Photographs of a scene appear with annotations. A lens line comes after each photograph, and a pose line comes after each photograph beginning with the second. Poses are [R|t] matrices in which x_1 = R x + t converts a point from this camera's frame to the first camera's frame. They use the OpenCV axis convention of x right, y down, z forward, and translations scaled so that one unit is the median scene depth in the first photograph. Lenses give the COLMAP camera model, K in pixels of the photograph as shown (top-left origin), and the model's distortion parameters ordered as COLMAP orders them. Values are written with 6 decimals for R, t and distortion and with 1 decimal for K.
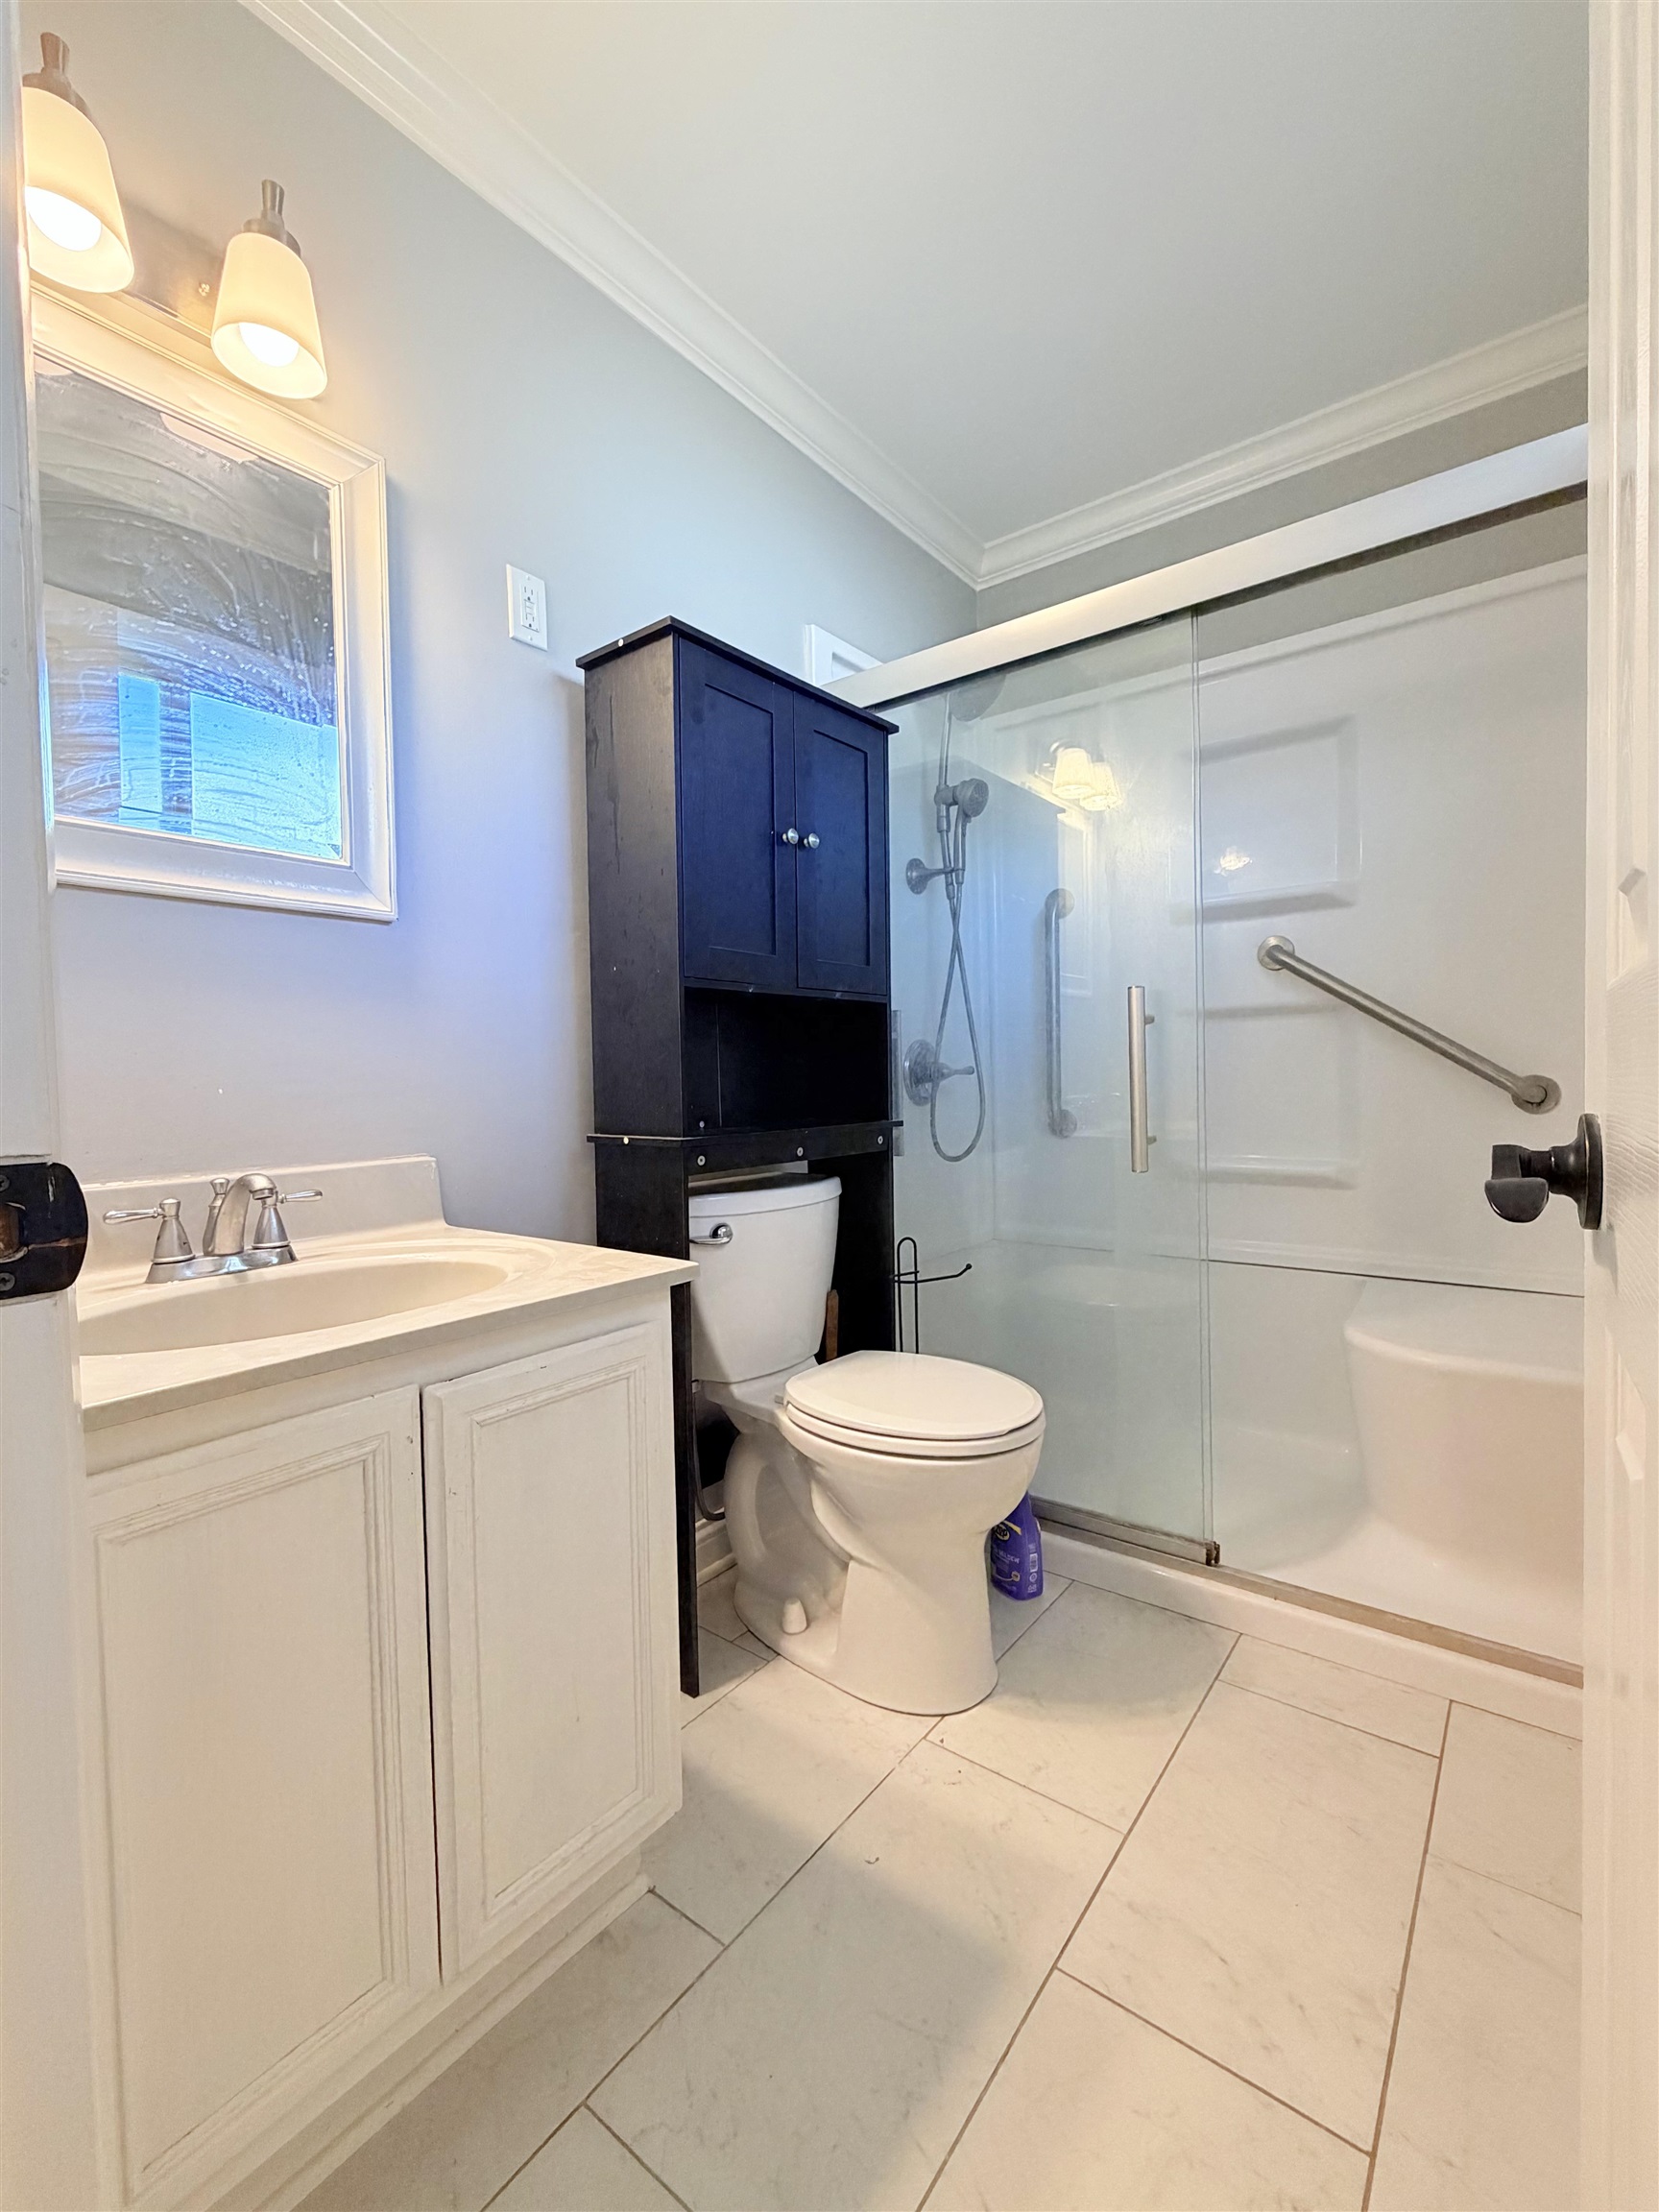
lens RADIAL K [[950.2, 0, 836.0], [0, 950.2, 1099.3], [0, 0, 1]] dist [-0.000683, -0.000101]
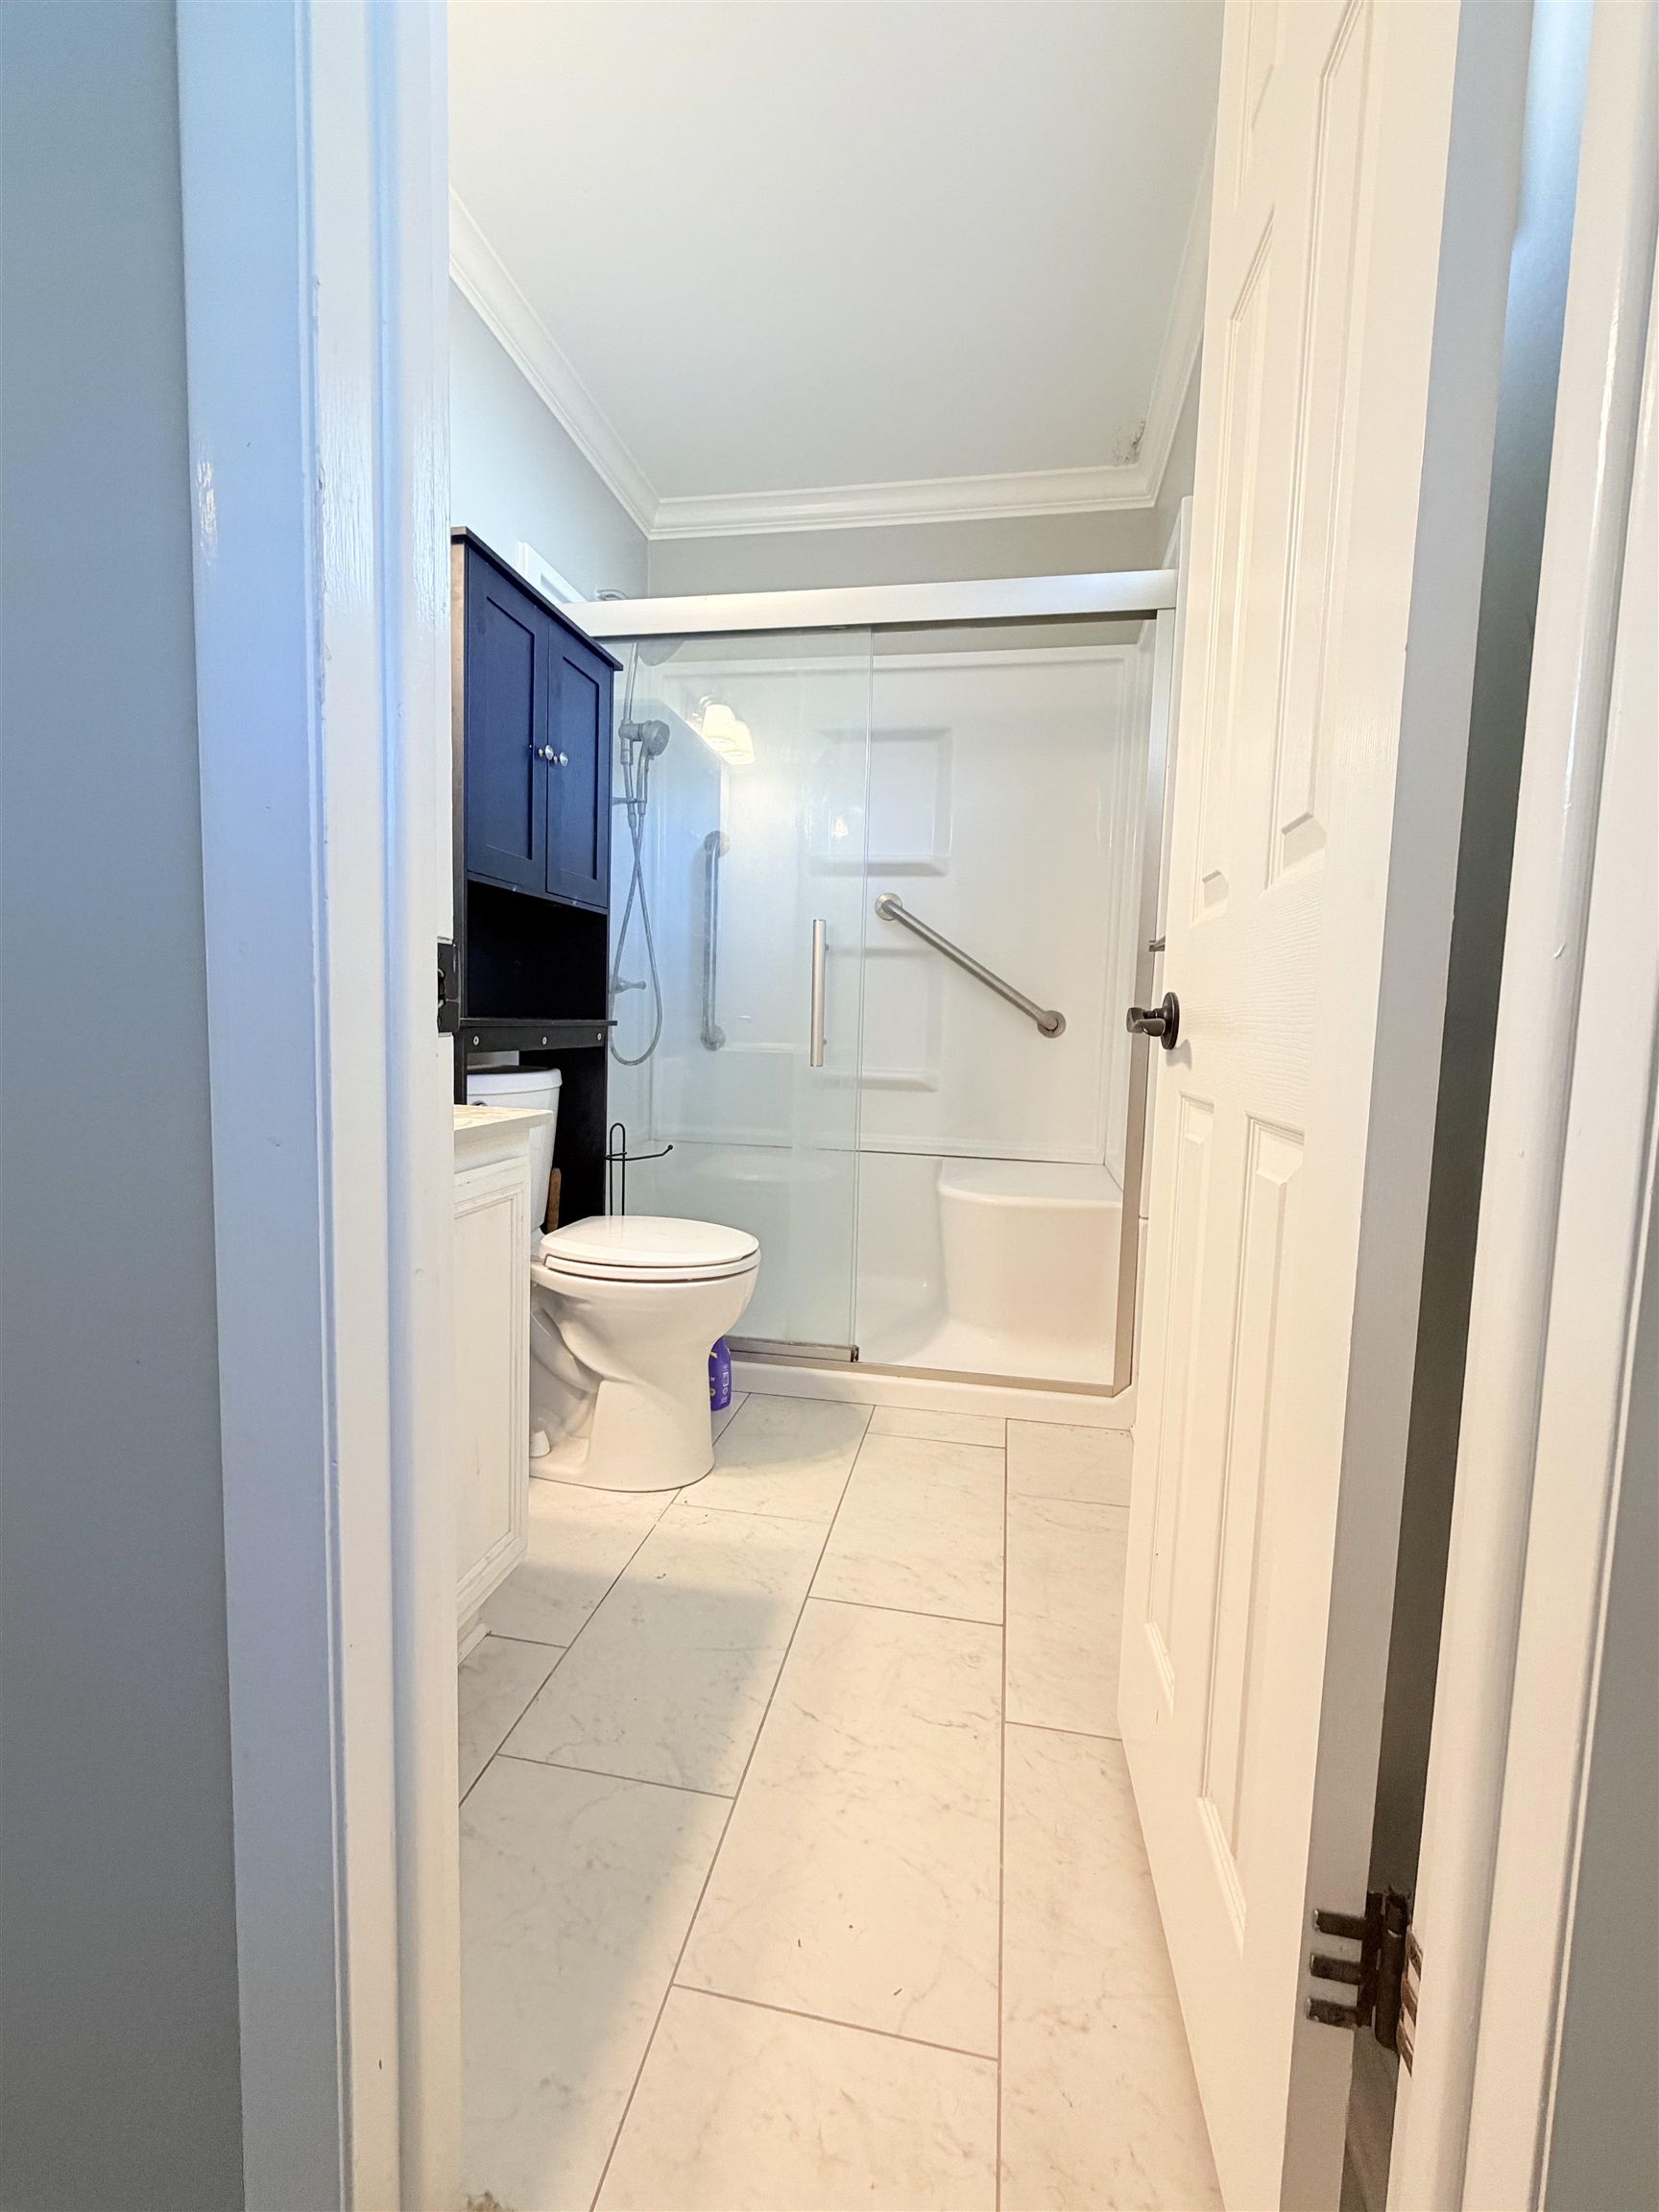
lens RADIAL K [[950.2, 0, 836.0], [0, 950.2, 1099.3], [0, 0, 1]] dist [-0.000683, -0.000101]
pose [[0.890113, 0.008213, 0.455665, -0.219207], [-0.036654, 0.997889, 0.053617, 0.047022], [-0.454263, -0.064427, 0.888535, -0.138477]]
